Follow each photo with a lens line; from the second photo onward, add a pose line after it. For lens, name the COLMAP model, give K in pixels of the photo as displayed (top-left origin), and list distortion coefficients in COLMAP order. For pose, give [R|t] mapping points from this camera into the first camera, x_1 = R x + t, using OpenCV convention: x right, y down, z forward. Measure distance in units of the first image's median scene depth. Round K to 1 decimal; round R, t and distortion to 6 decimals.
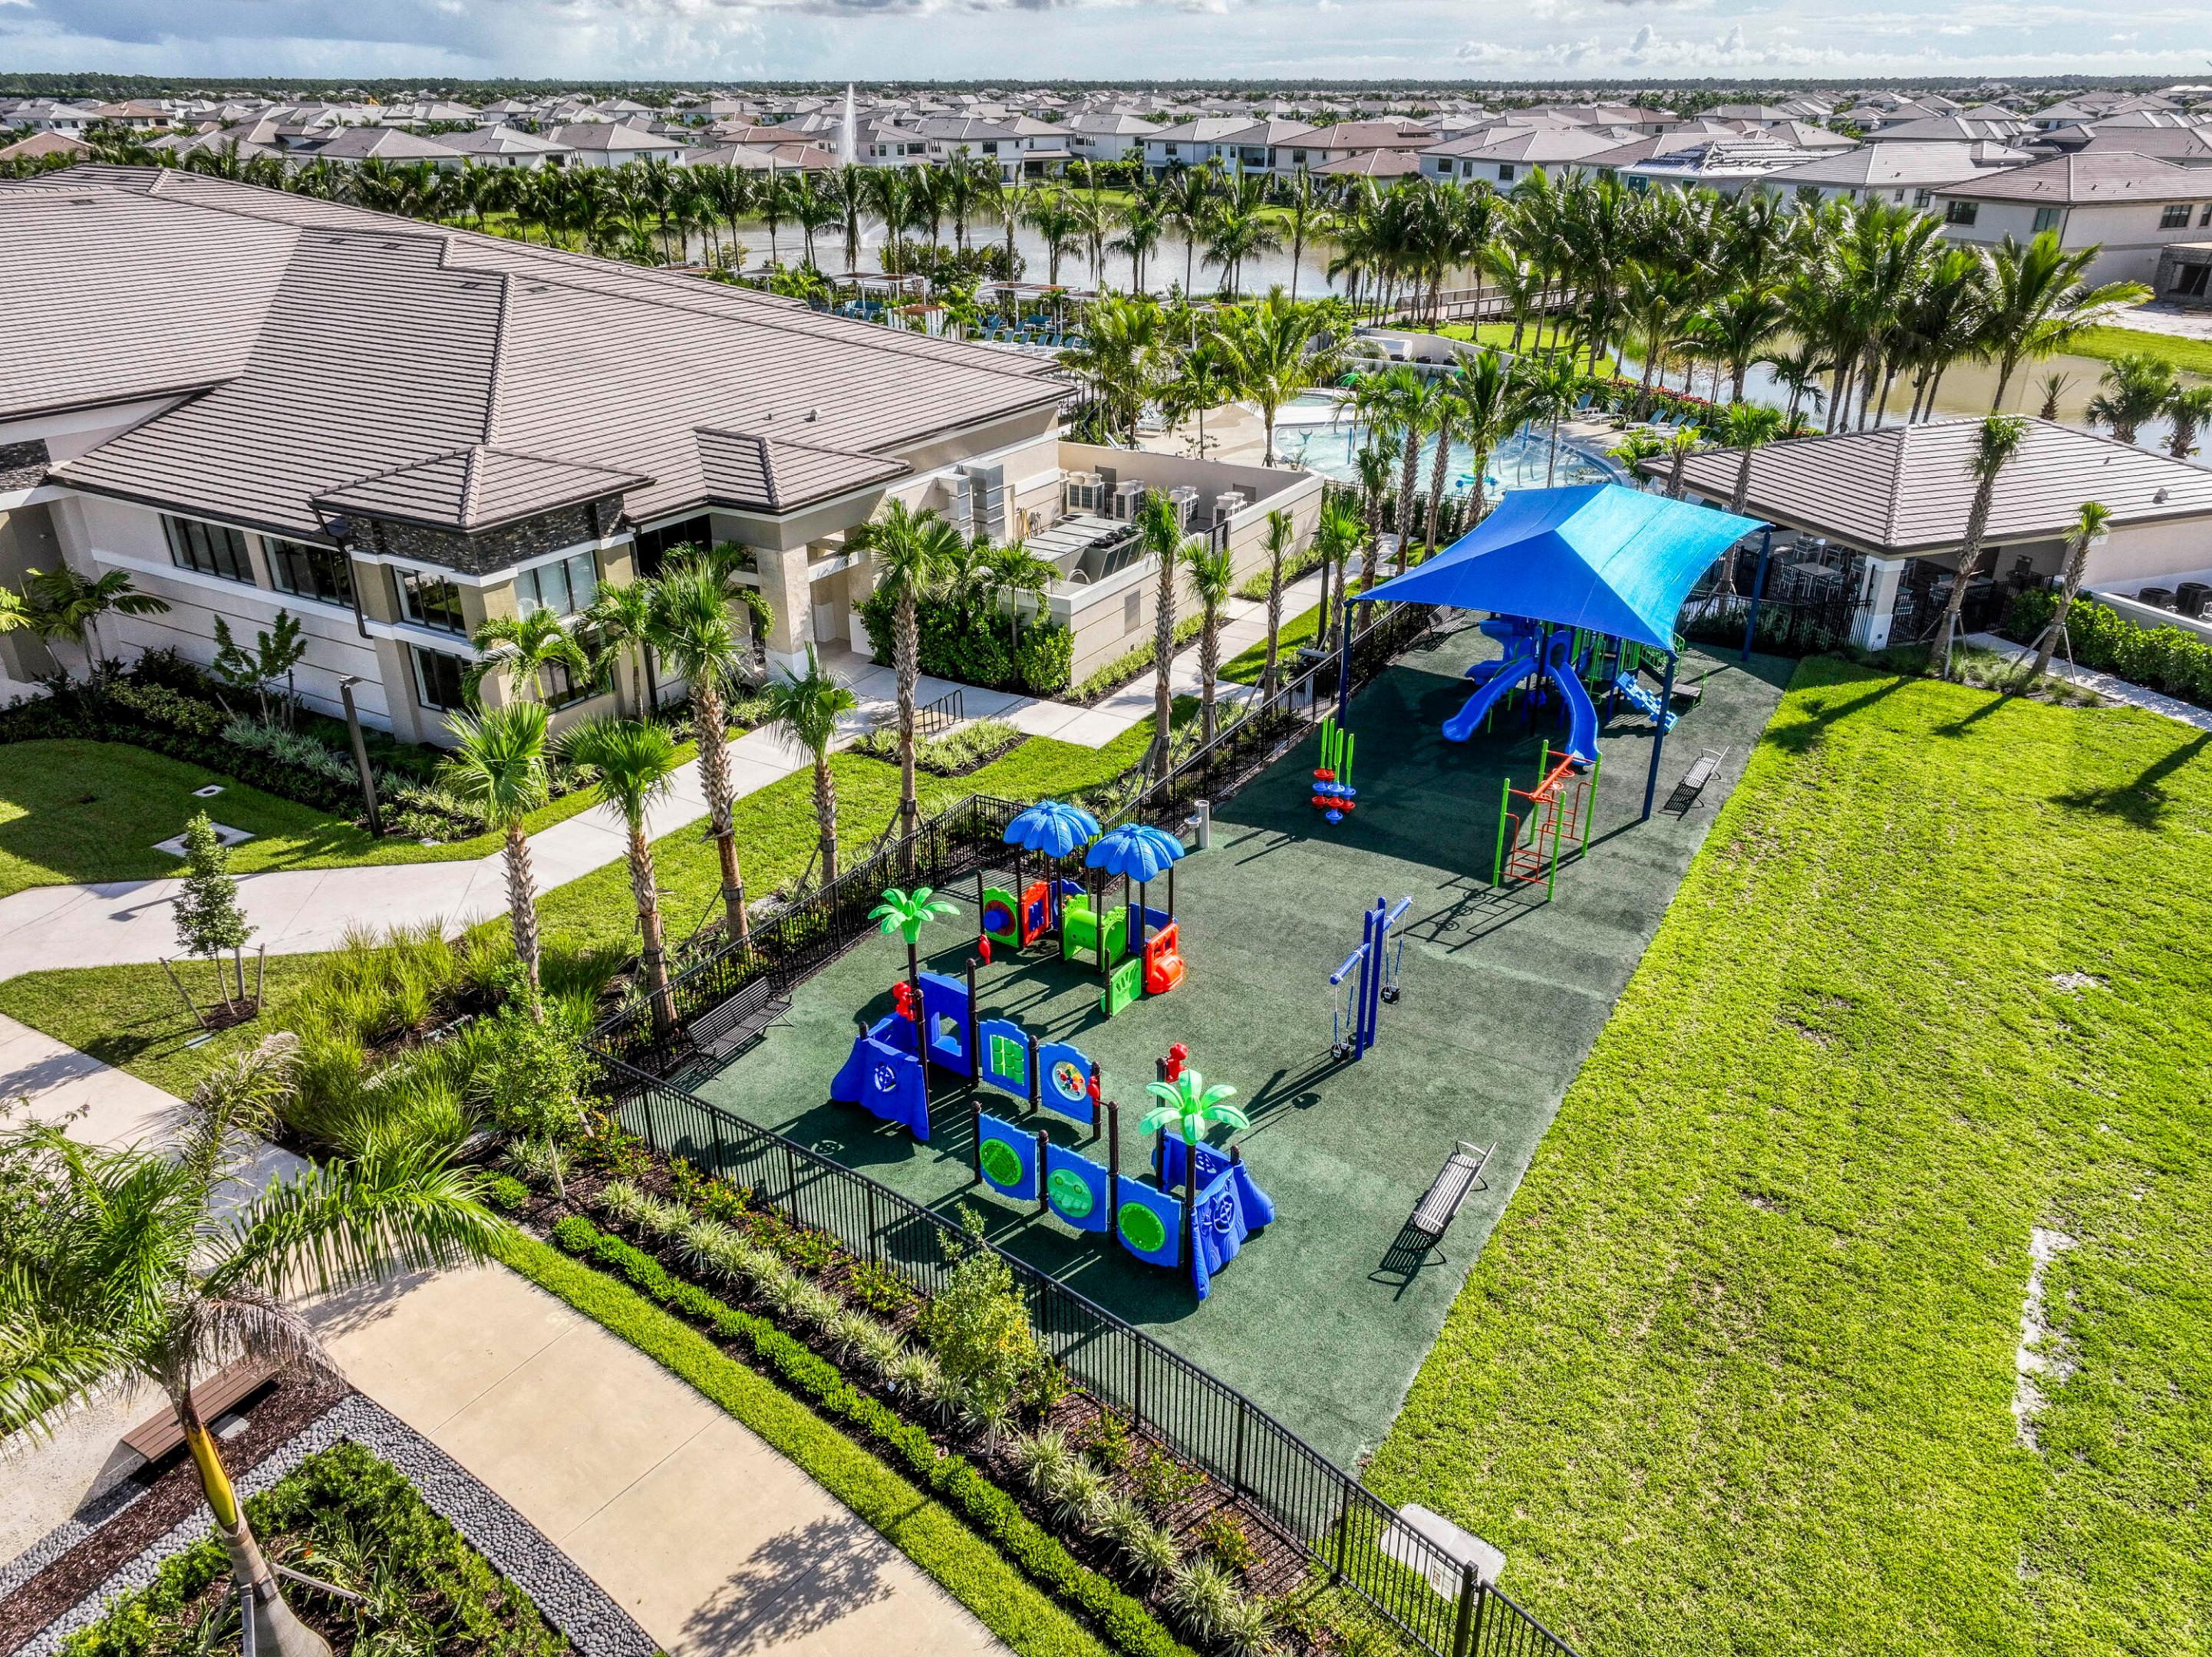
lens RADIAL K [[1564.7, 0, 1106.0], [0, 1564.7, 828.5], [0, 0, 1]] dist [-0.007274, 0.025832]
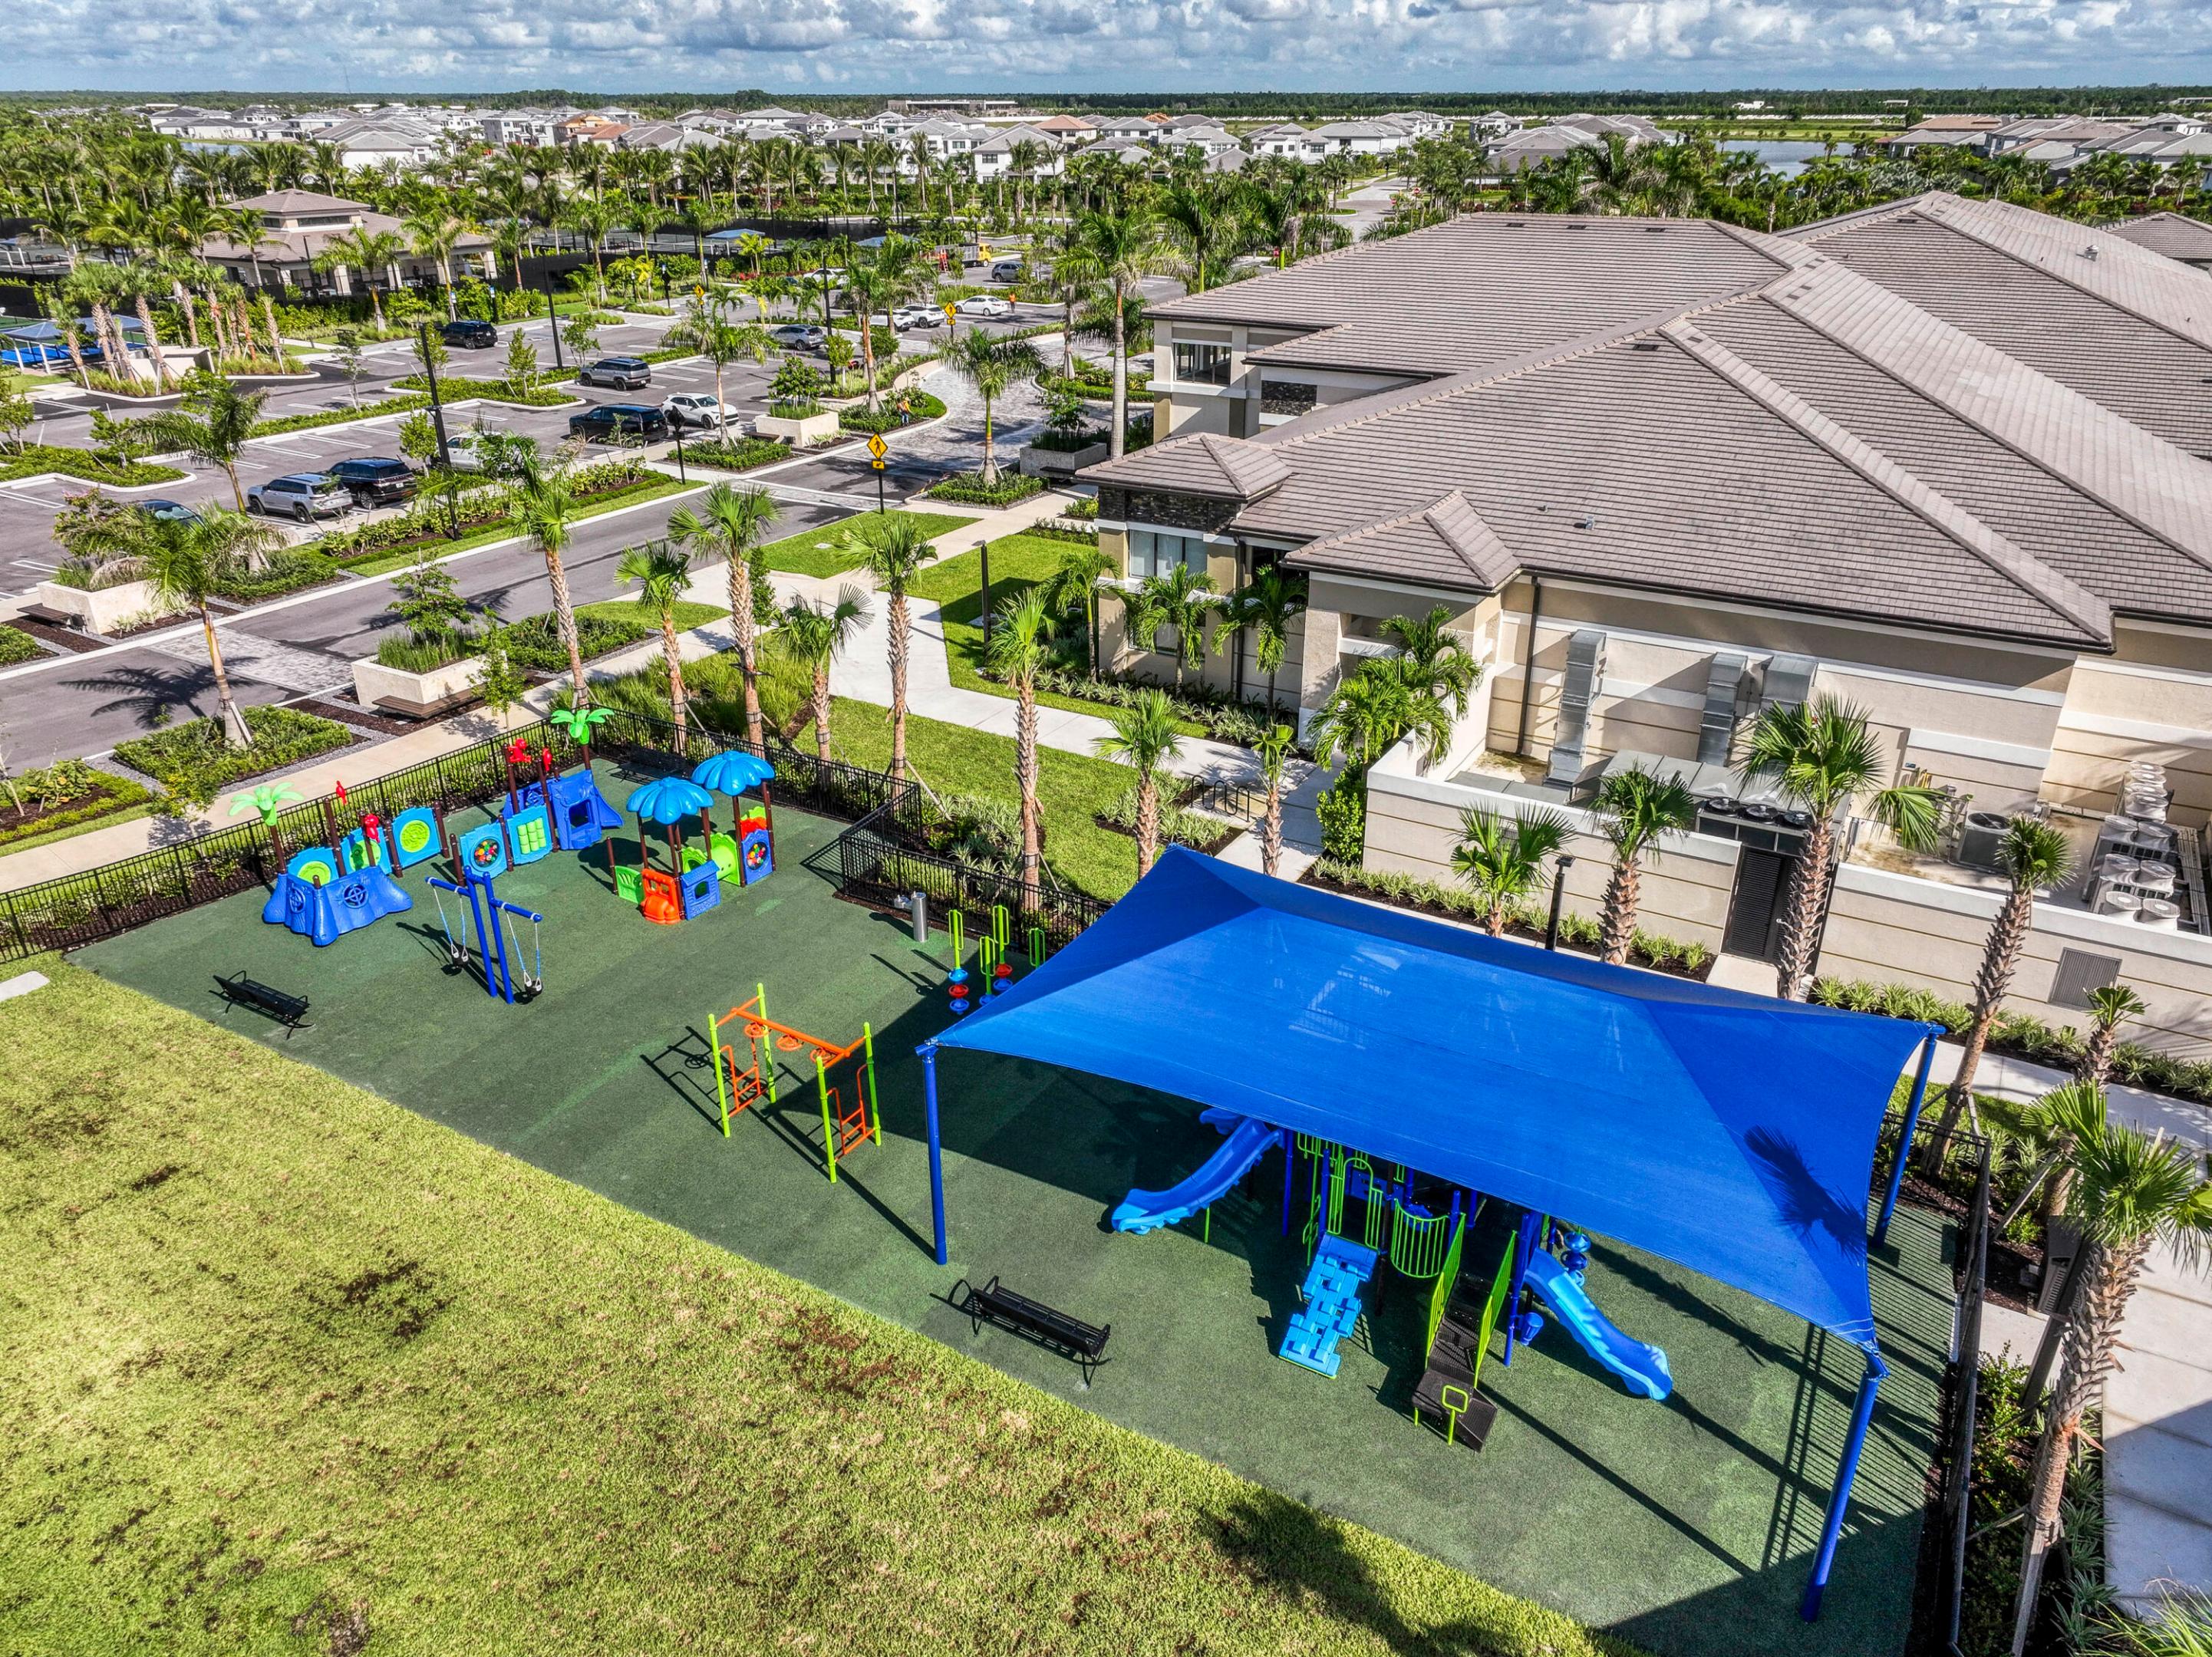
lens RADIAL K [[1564.7, 0, 1106.0], [0, 1564.7, 828.5], [0, 0, 1]] dist [-0.007274, 0.025832]
pose [[0.003052, 0.429614, -0.903008, 0.836791], [-0.426168, 0.817462, 0.387475, -0.433746], [0.904639, 0.383650, 0.185582, 0.823160]]
